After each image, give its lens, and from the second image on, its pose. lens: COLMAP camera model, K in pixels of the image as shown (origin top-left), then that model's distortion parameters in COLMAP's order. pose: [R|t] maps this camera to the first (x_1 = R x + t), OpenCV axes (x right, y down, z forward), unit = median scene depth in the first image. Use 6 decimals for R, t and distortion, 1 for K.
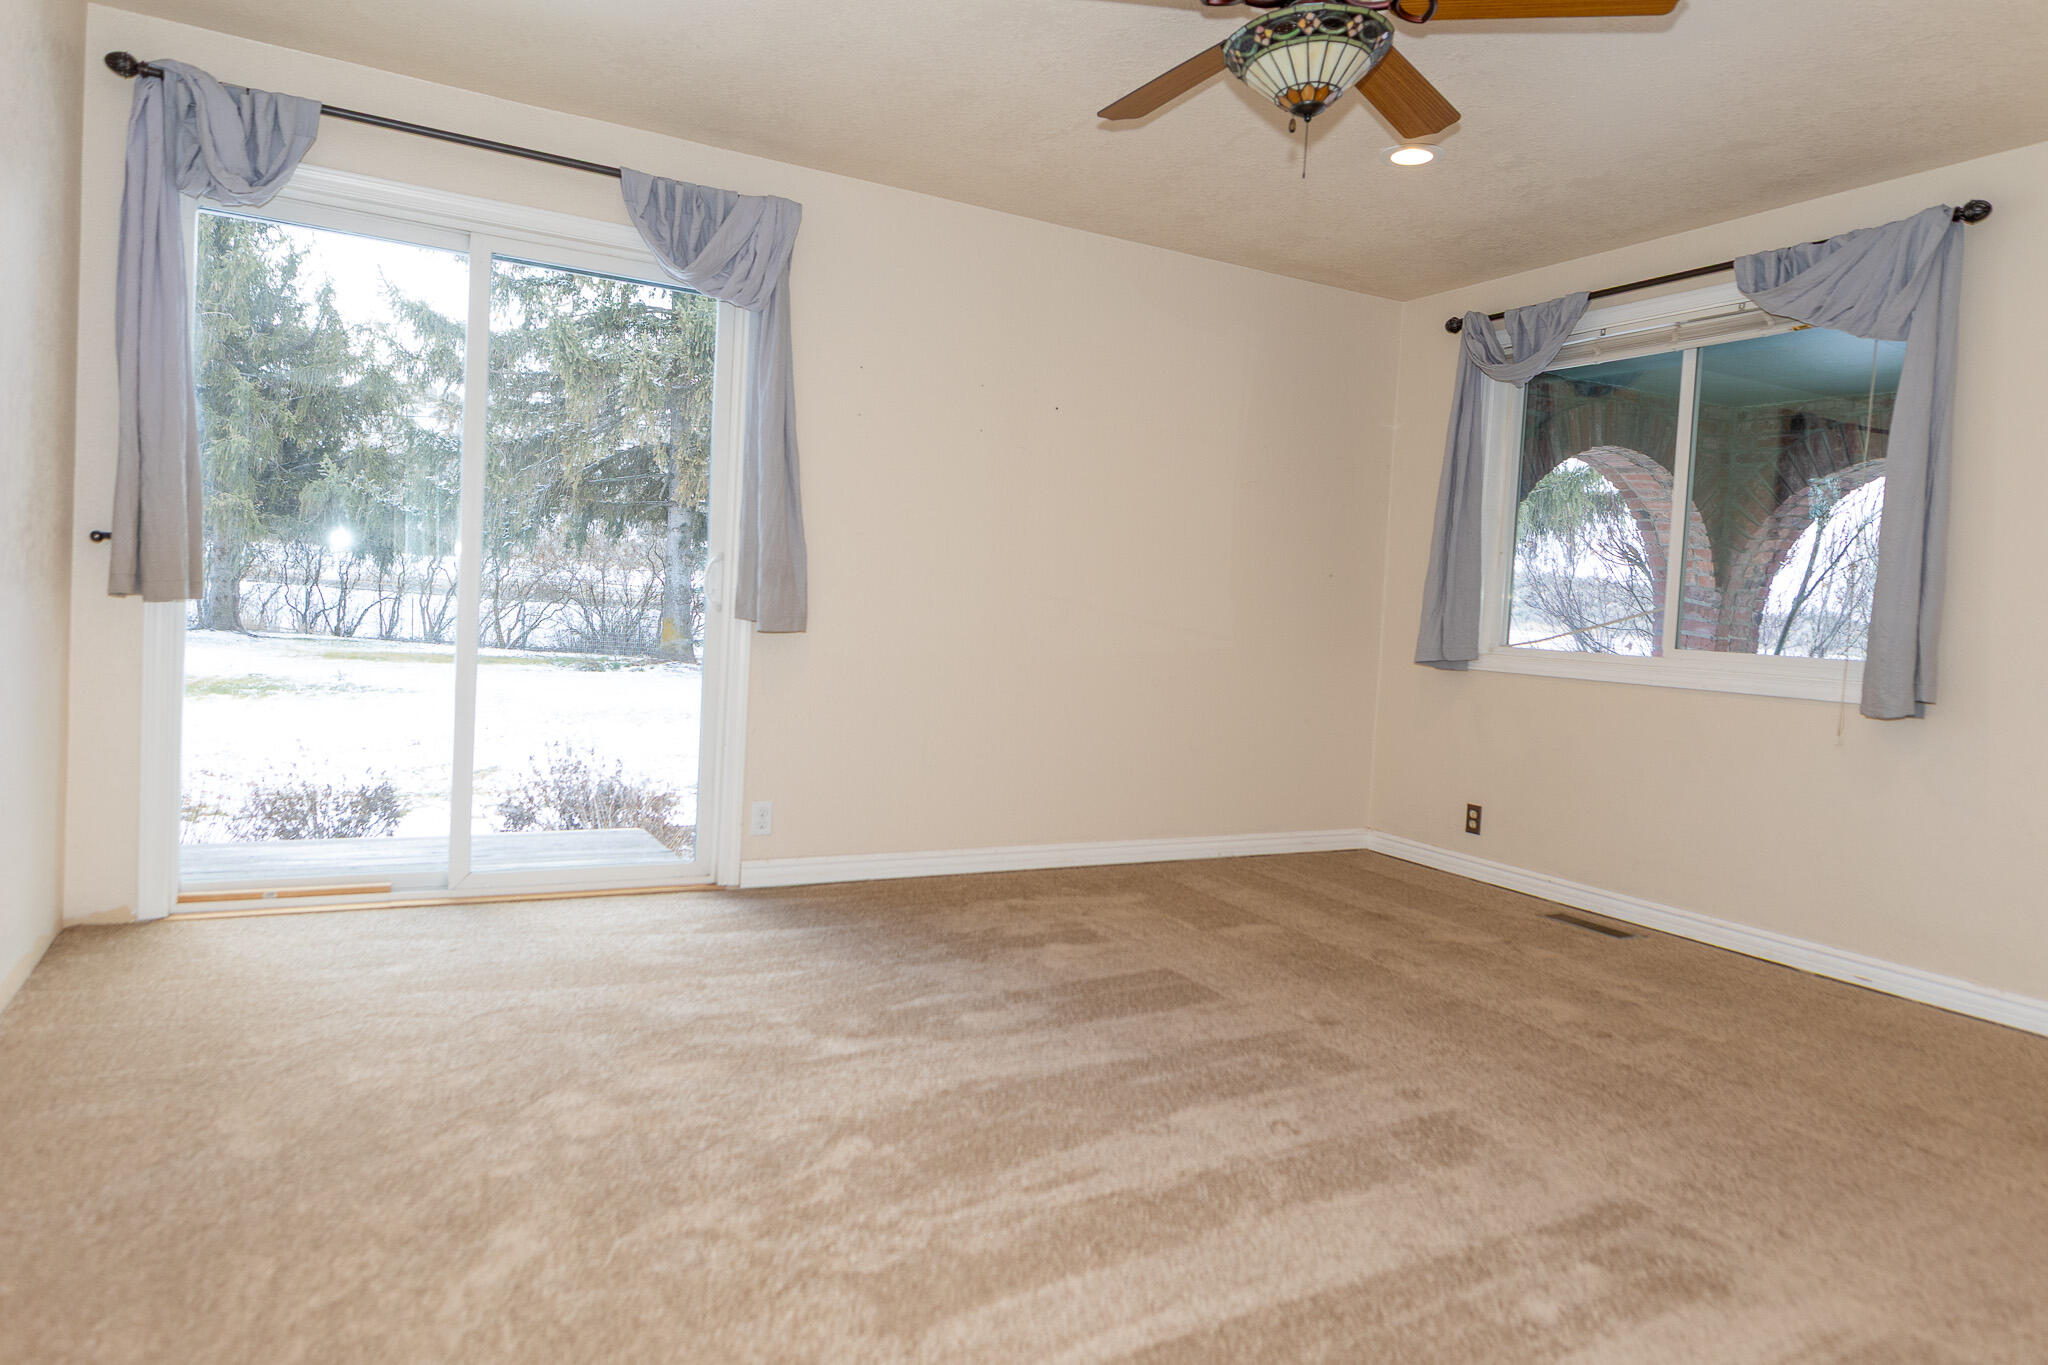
lens RADIAL K [[1254.9, 0, 1036.3], [0, 1254.9, 664.3], [0, 0, 1]] dist [0.006079, 0.000688]
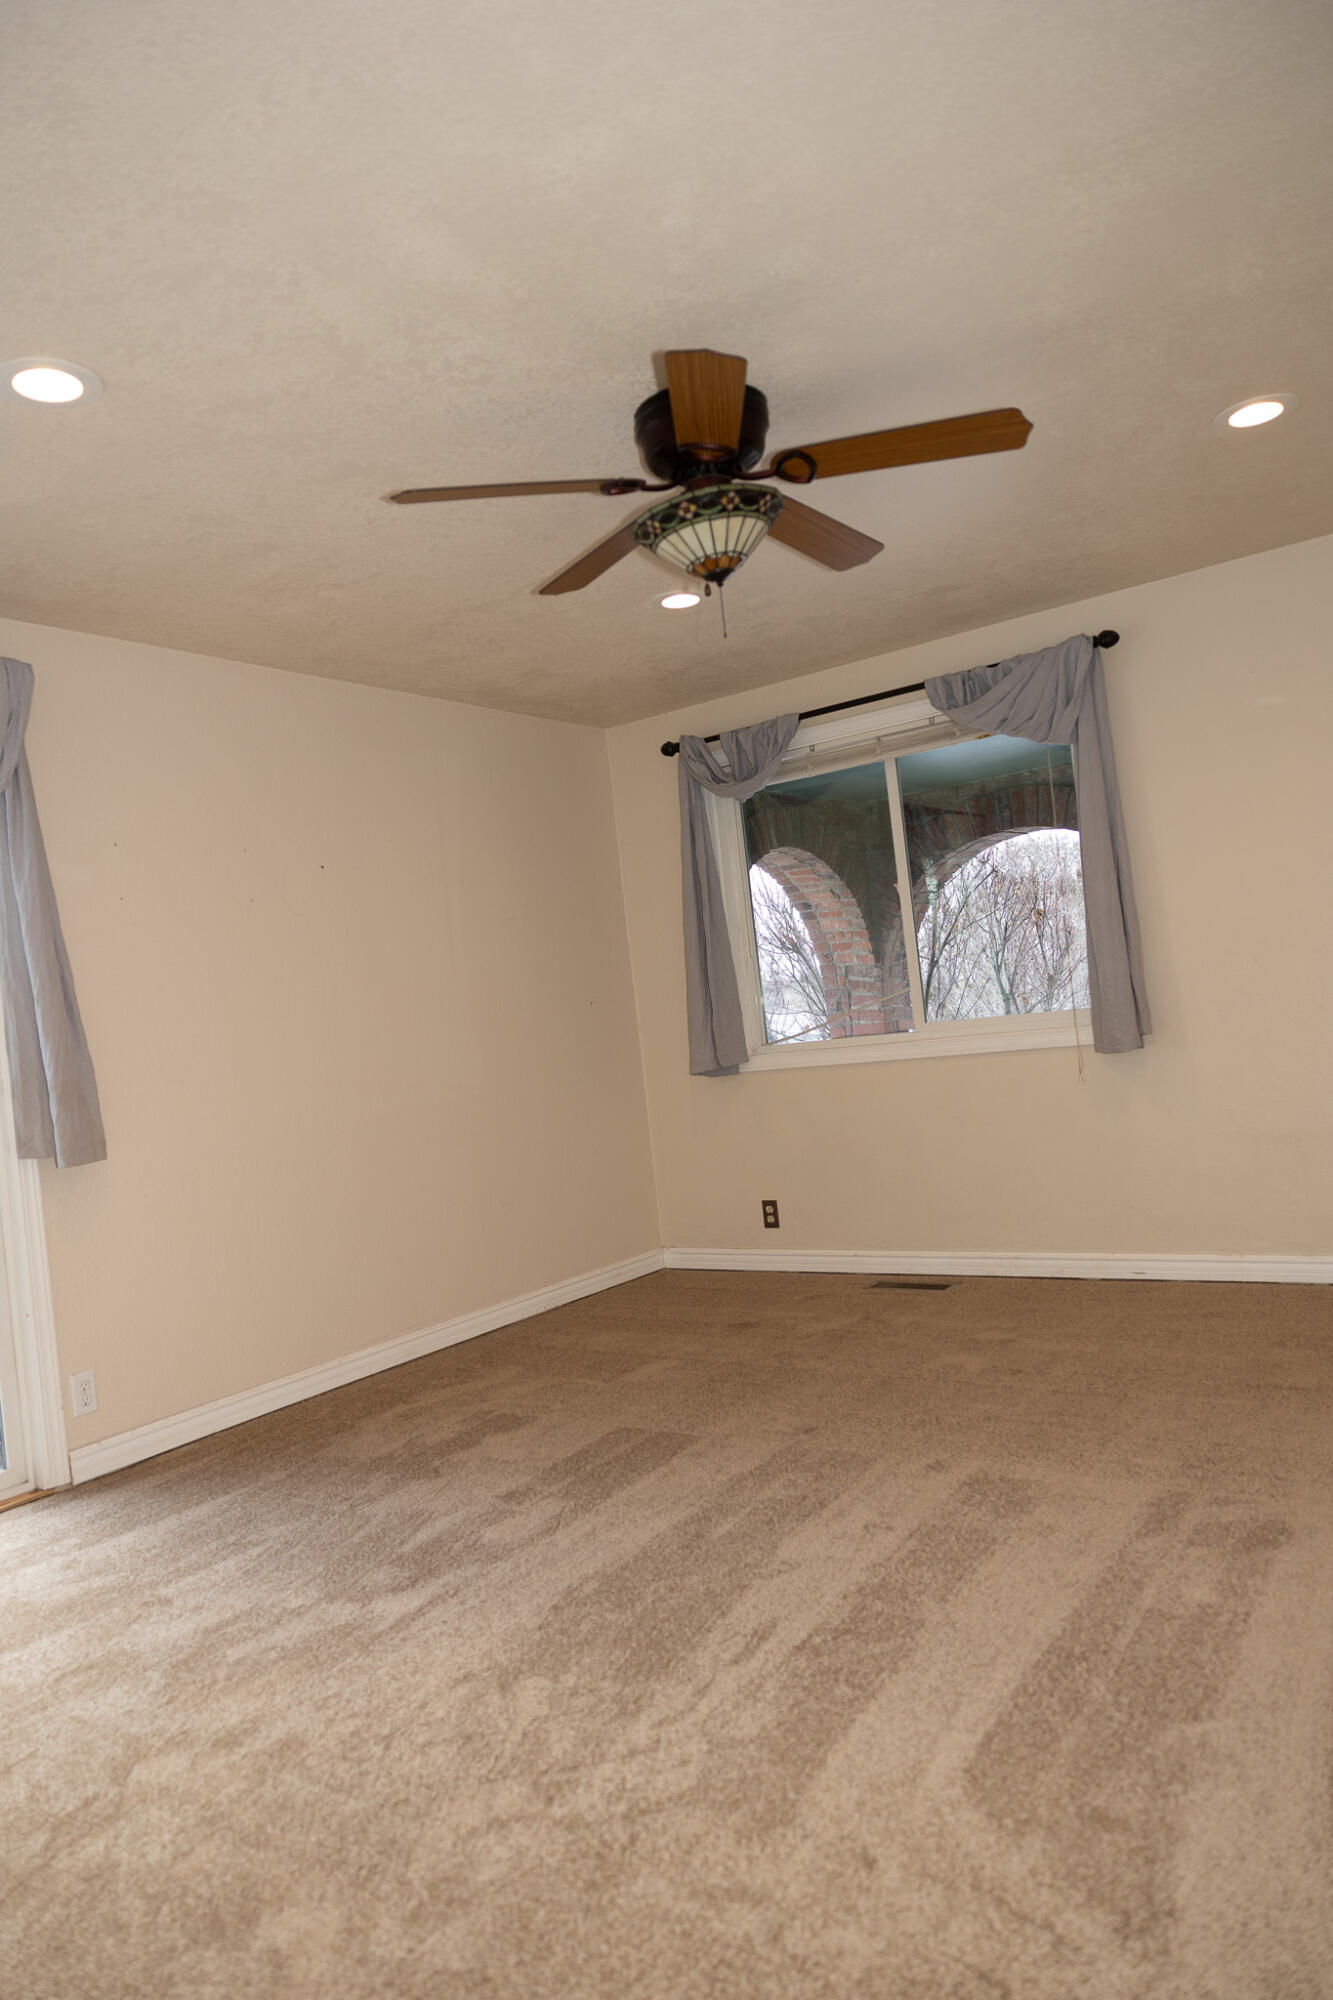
lens RADIAL K [[1367.4, 0, 666.5], [0, 1367.4, 1000.0], [0, 0, 1]] dist [0.023555, -0.022497]
pose [[0.887549, -0.143662, 0.437743, -0.364360], [0.176233, 0.983745, -0.034470, -0.049068], [-0.425675, 0.107739, 0.898439, 0.007029]]
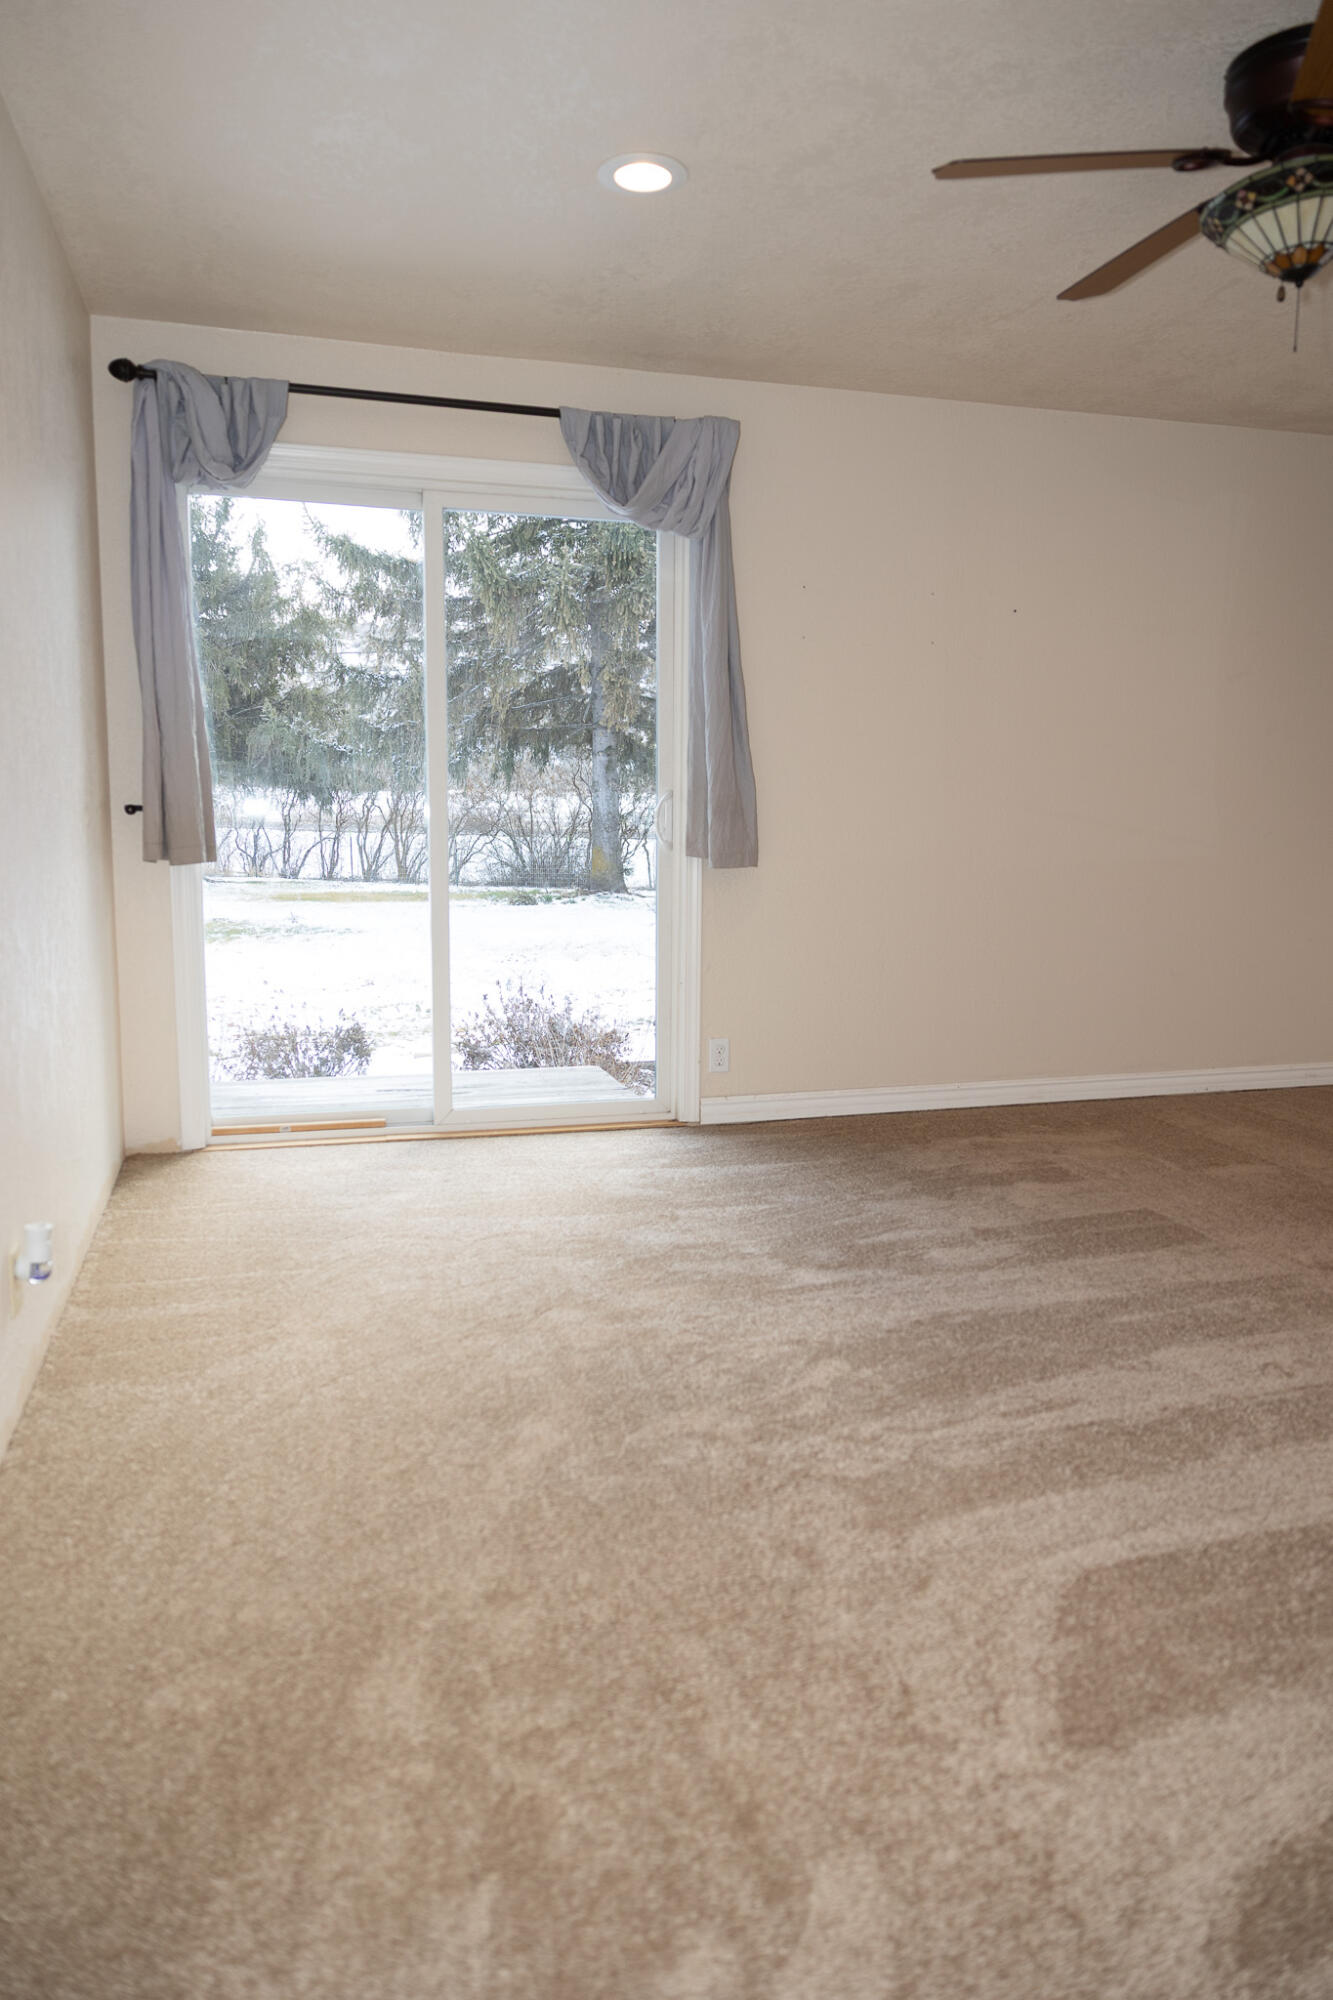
lens RADIAL K [[1368.4, 0, 672.2], [0, 1368.4, 992.3], [0, 0, 1]] dist [0.003428, 0.003634]
pose [[0.973394, -0.019922, -0.228271, -0.007877], [0.037899, 0.996490, 0.074641, -0.015667], [0.225982, -0.081307, 0.970732, -0.096346]]
